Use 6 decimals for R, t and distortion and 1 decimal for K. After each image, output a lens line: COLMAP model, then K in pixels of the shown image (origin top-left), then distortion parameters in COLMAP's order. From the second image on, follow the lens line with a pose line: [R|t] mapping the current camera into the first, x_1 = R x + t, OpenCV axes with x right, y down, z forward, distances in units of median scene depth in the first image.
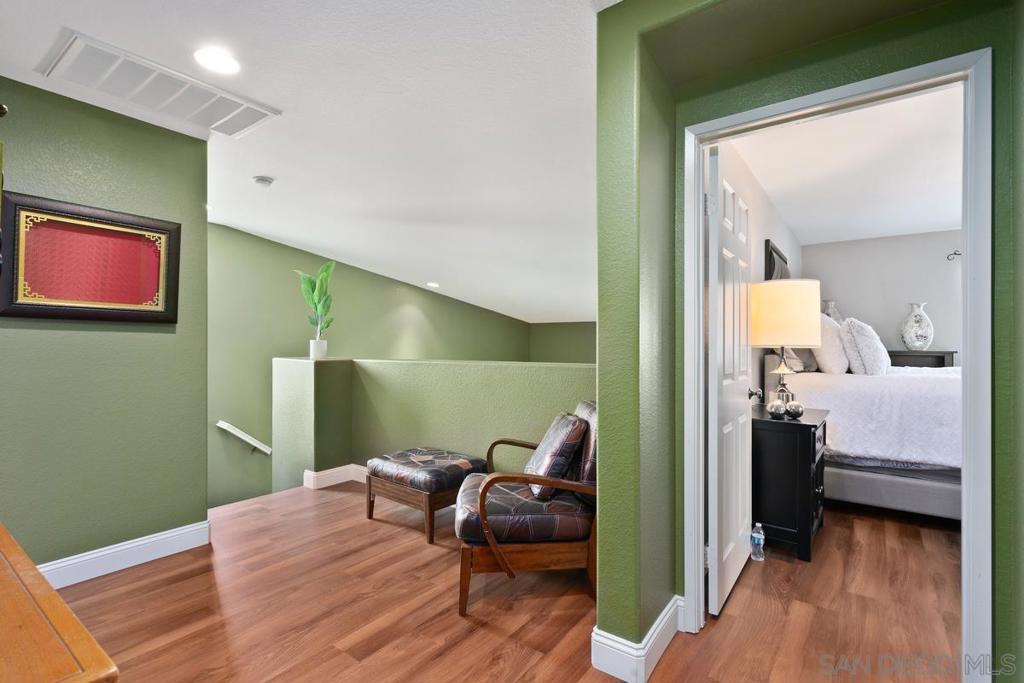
lens RADIAL K [[486.7, 0, 509.6], [0, 486.7, 342.3], [0, 0, 1]] dist [-0.002656, 0.001815]
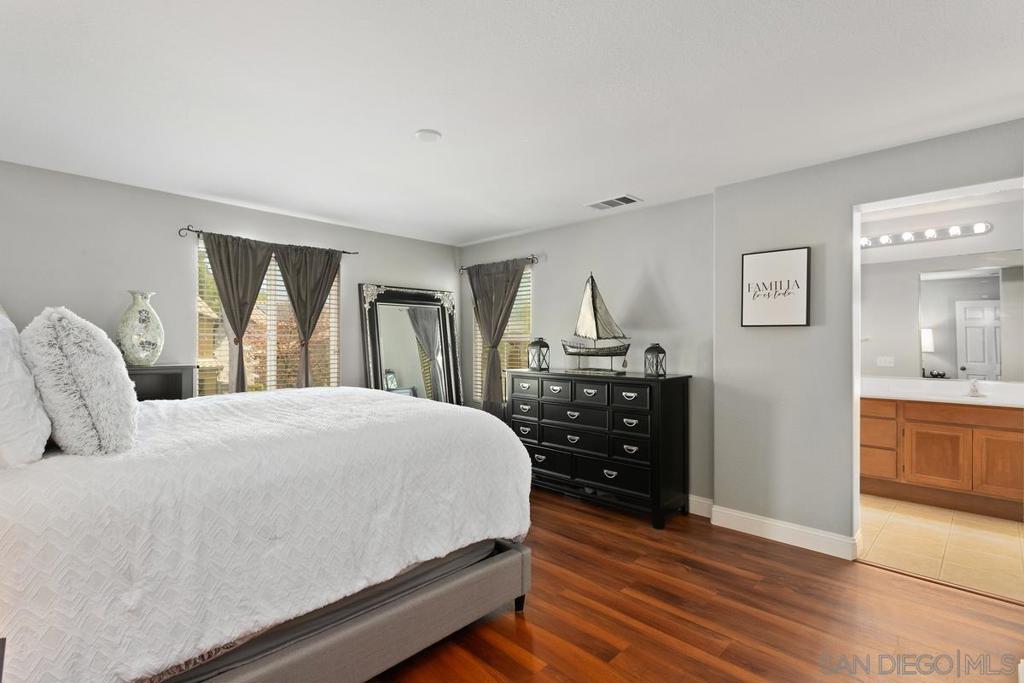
lens RADIAL K [[486.7, 0, 510.2], [0, 486.7, 342.6], [0, 0, 1]] dist [-0.002656, 0.001815]
pose [[0.132868, 0.002923, 0.991129, 0.371816], [-0.013671, 0.999906, -0.001117, -0.027324], [-0.991039, -0.013401, 0.132895, 0.600197]]
